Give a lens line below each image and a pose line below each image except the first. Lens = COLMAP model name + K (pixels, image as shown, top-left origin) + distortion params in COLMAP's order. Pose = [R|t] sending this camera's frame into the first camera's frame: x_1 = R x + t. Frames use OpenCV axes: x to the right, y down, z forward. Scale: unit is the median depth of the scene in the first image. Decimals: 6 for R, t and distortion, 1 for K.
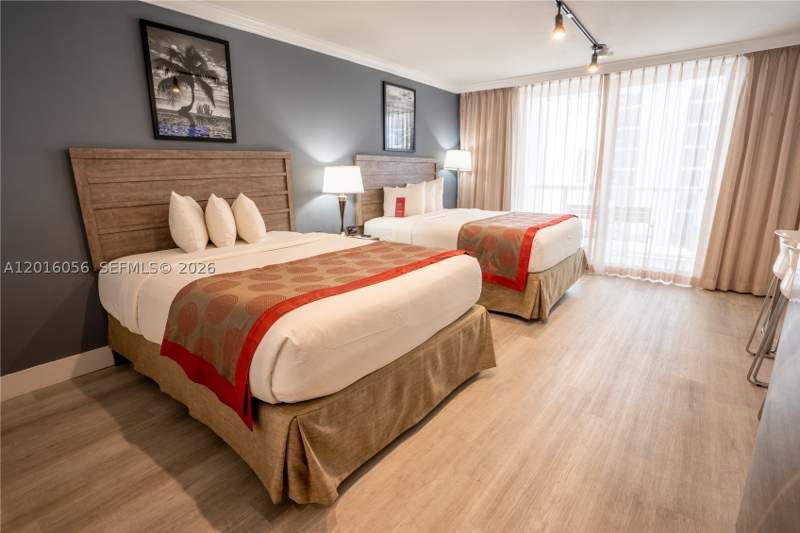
lens RADIAL K [[383.7, 0, 400.0], [0, 383.7, 266.5], [0, 0, 1]] dist [-0.035287, 0.001057]
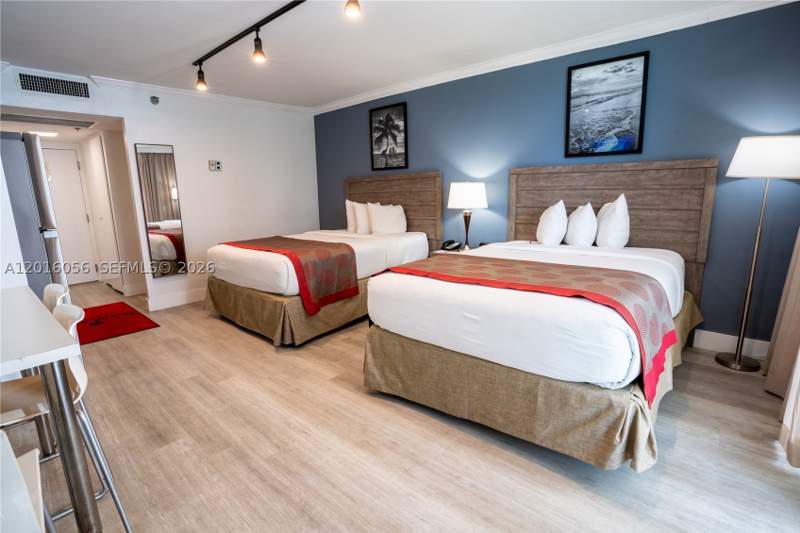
lens RADIAL K [[383.7, 0, 400.0], [0, 383.7, 266.5], [0, 0, 1]] dist [-0.035287, 0.001057]
pose [[-0.048335, 0.216028, -0.975190, 1.214499], [-0.209045, 0.952521, 0.221368, -0.312009], [0.976711, 0.214558, -0.000881, 1.153927]]
